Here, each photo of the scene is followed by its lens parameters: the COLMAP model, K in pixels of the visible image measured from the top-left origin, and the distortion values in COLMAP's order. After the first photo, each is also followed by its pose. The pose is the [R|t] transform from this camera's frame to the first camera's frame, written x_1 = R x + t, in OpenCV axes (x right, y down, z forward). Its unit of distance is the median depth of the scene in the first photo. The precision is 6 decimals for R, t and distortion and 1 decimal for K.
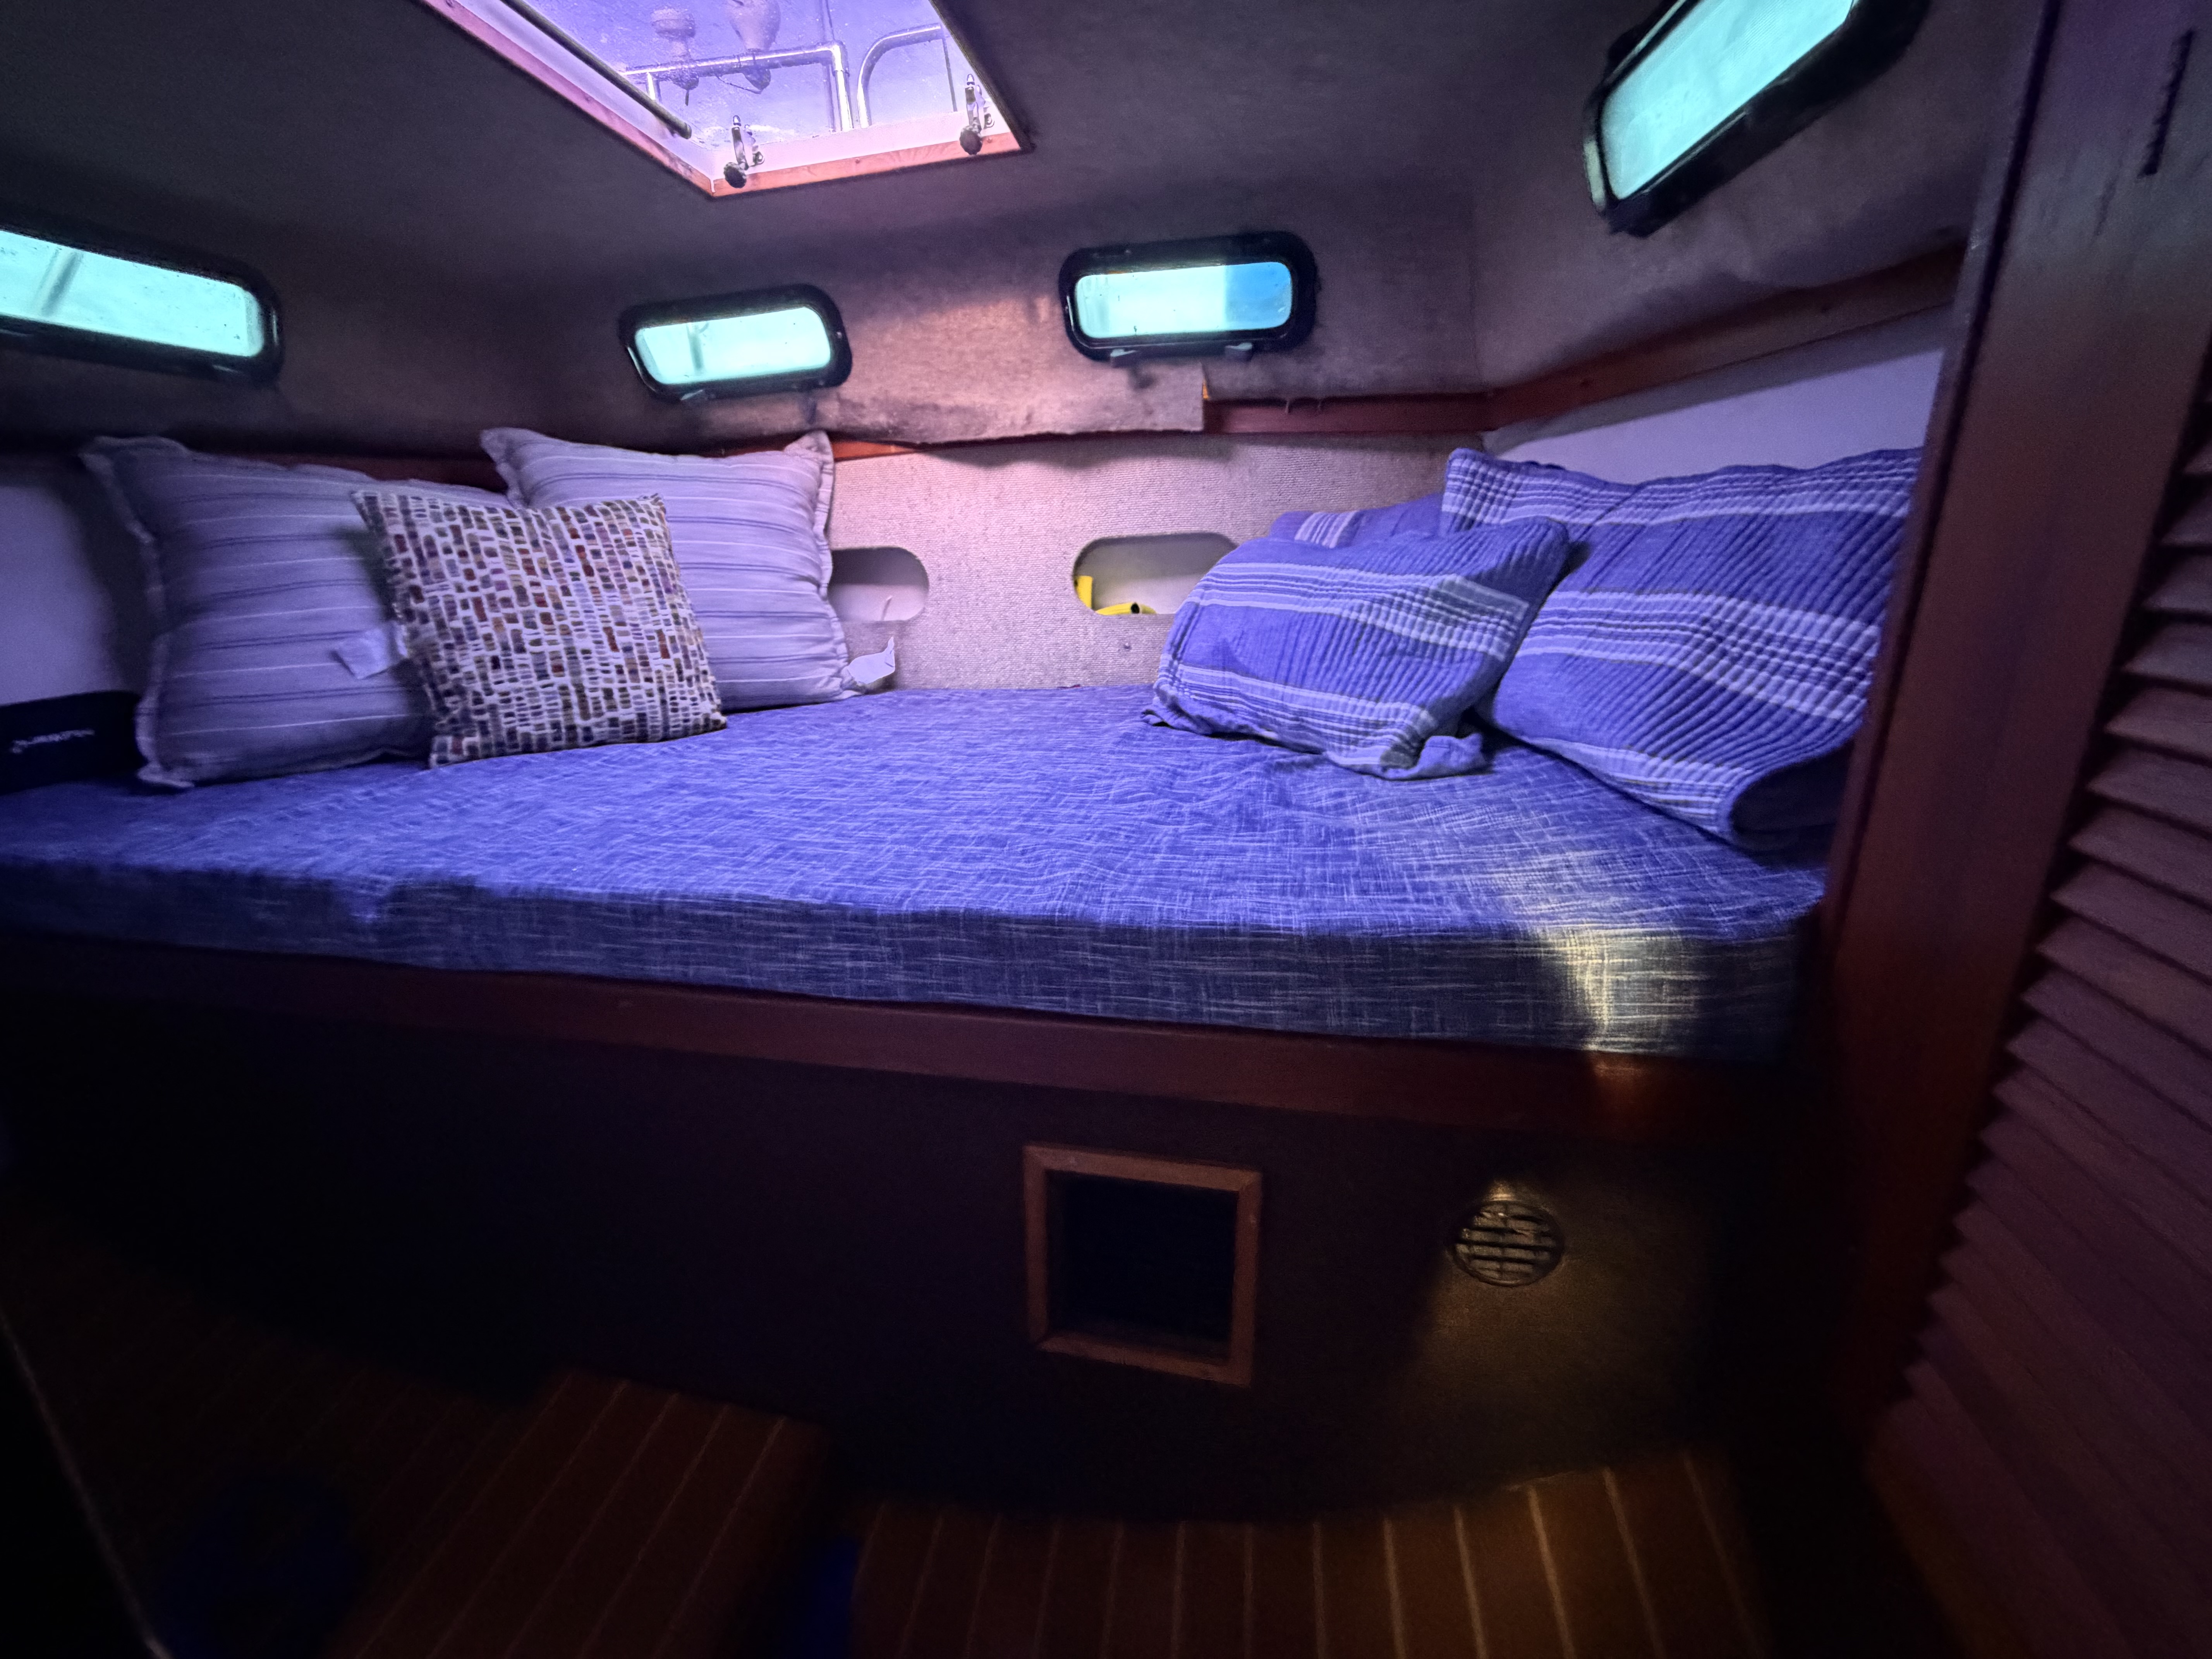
lens RADIAL K [[882.5, 0, 1104.4], [0, 882.5, 826.6], [0, 0, 1]] dist [0.003698, 0.000618]
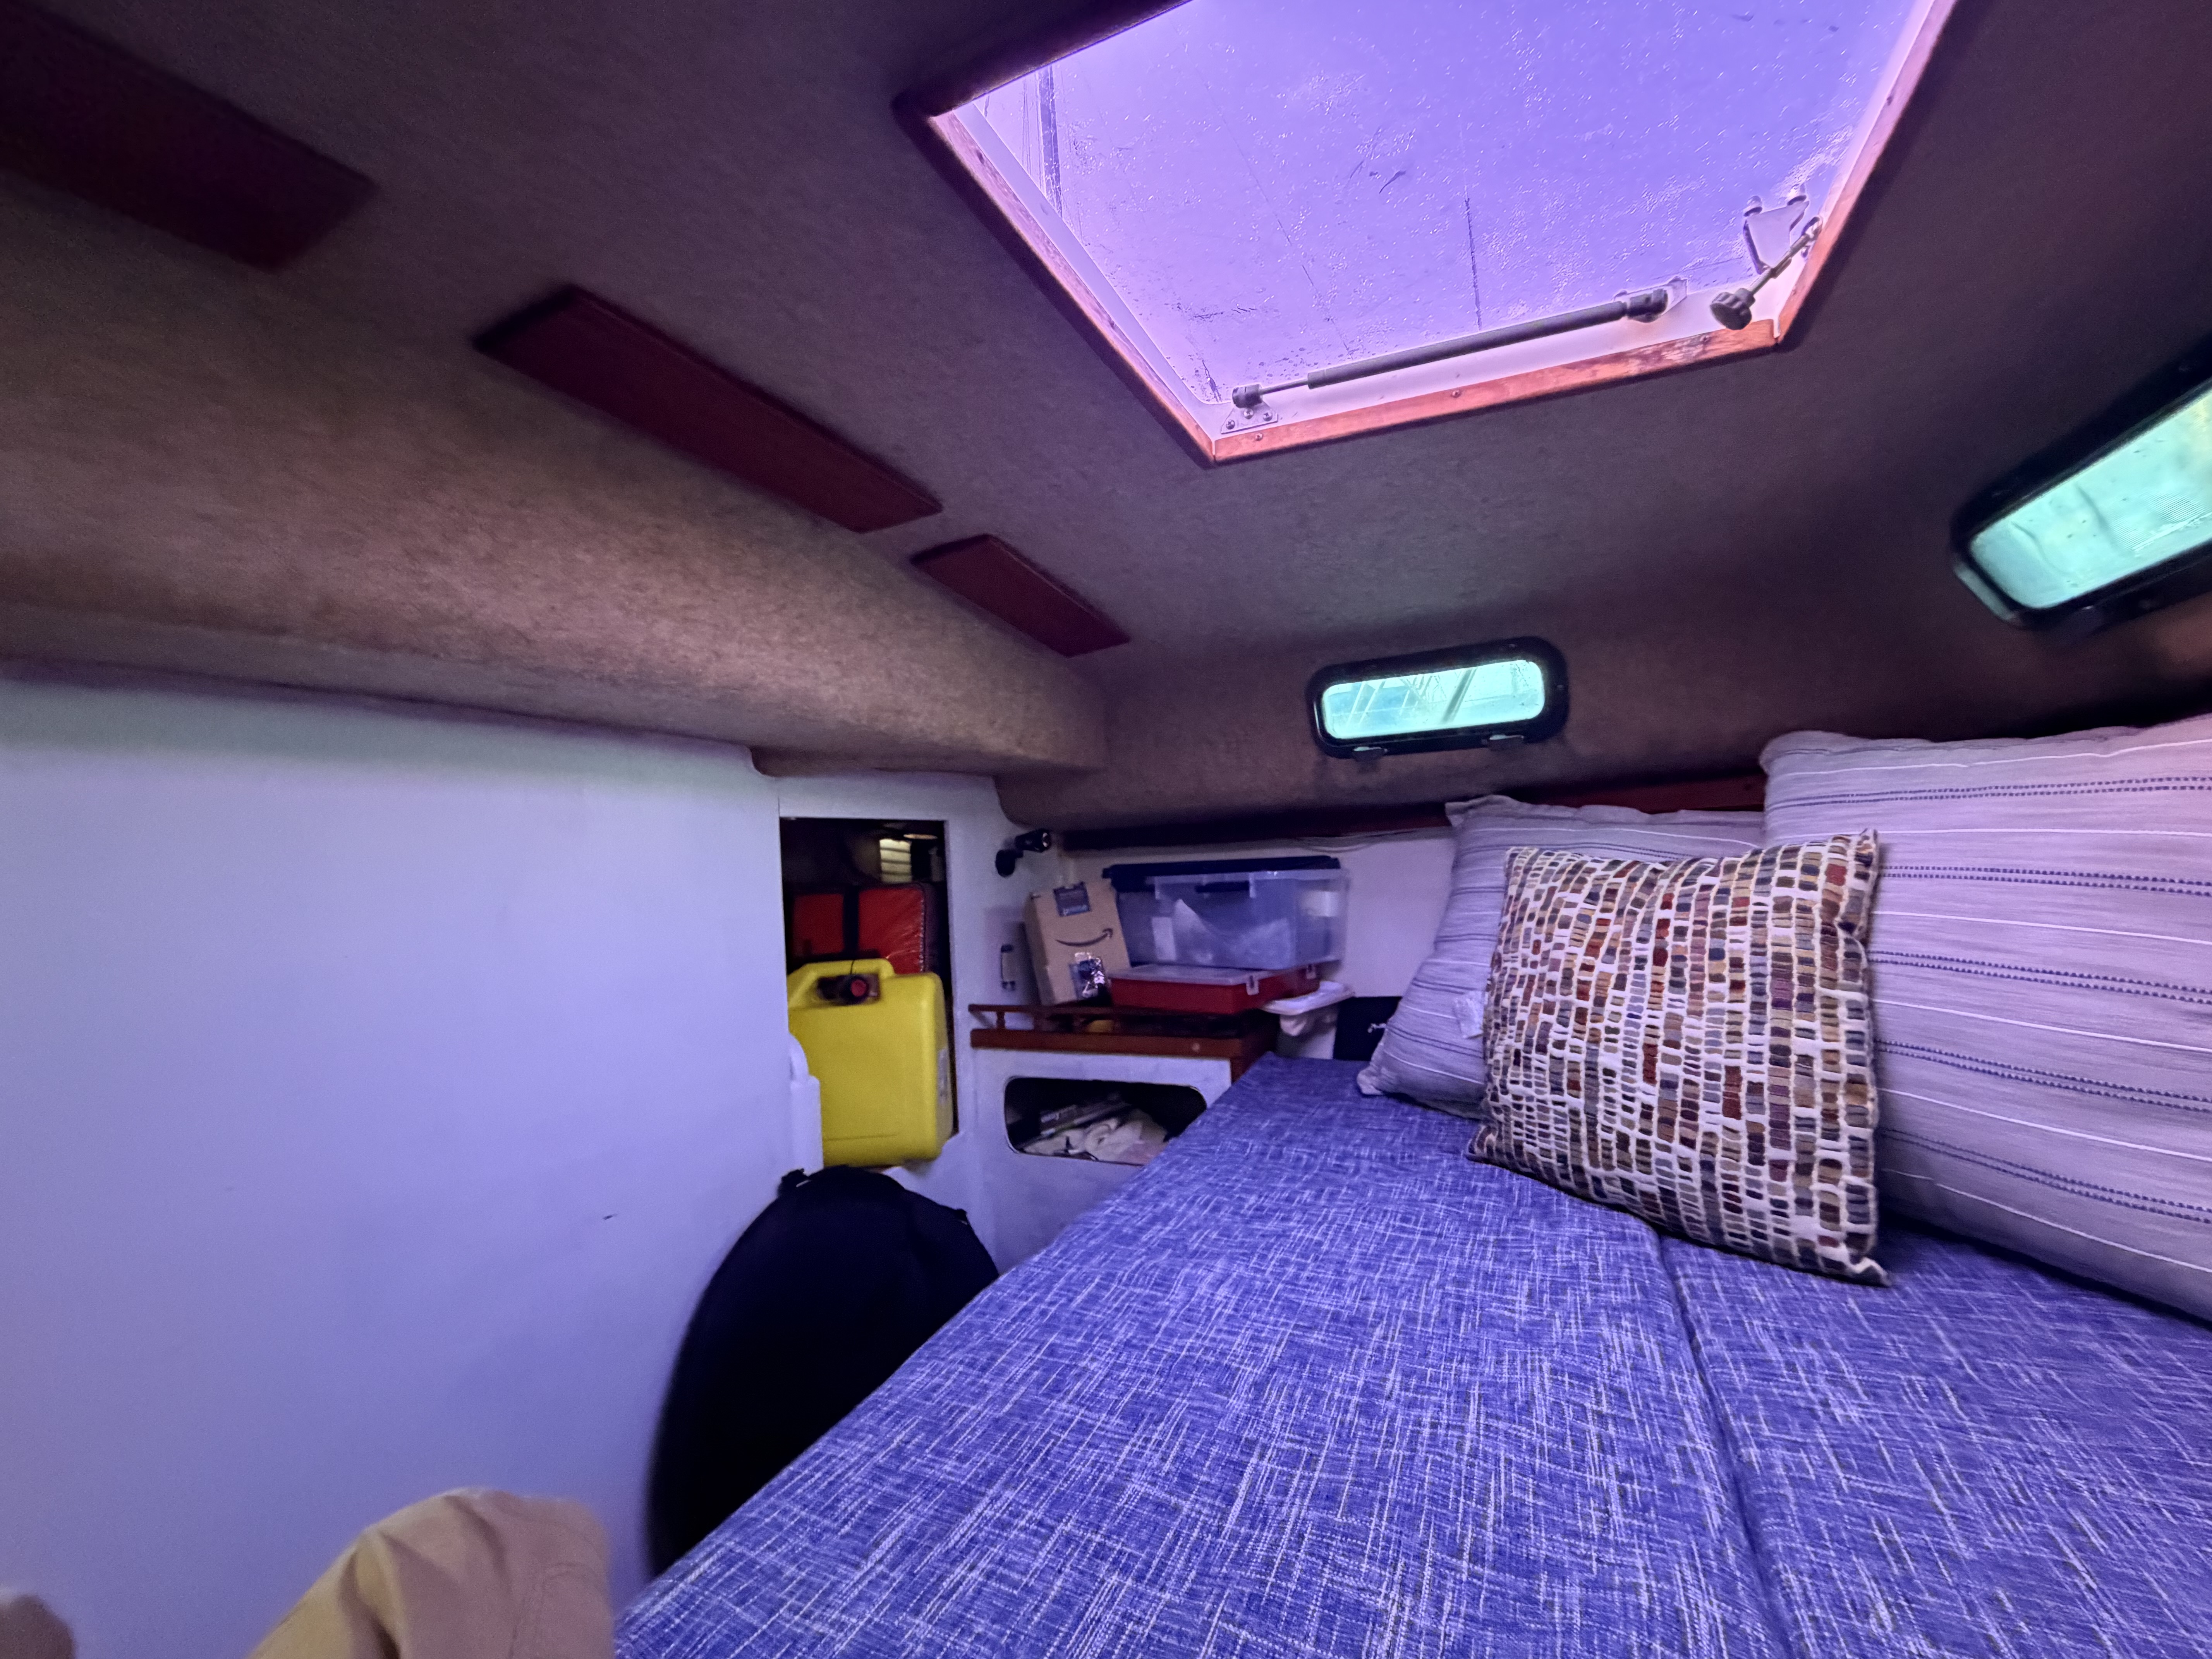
lens RADIAL K [[882.5, 0, 1103.6], [0, 882.5, 824.7], [0, 0, 1]] dist [0.003698, 0.000618]
pose [[-0.220720, 0.009320, -0.975293, 0.163195], [-0.220674, 0.973547, 0.059245, -0.331515], [0.950045, 0.228298, -0.212824, 0.712711]]
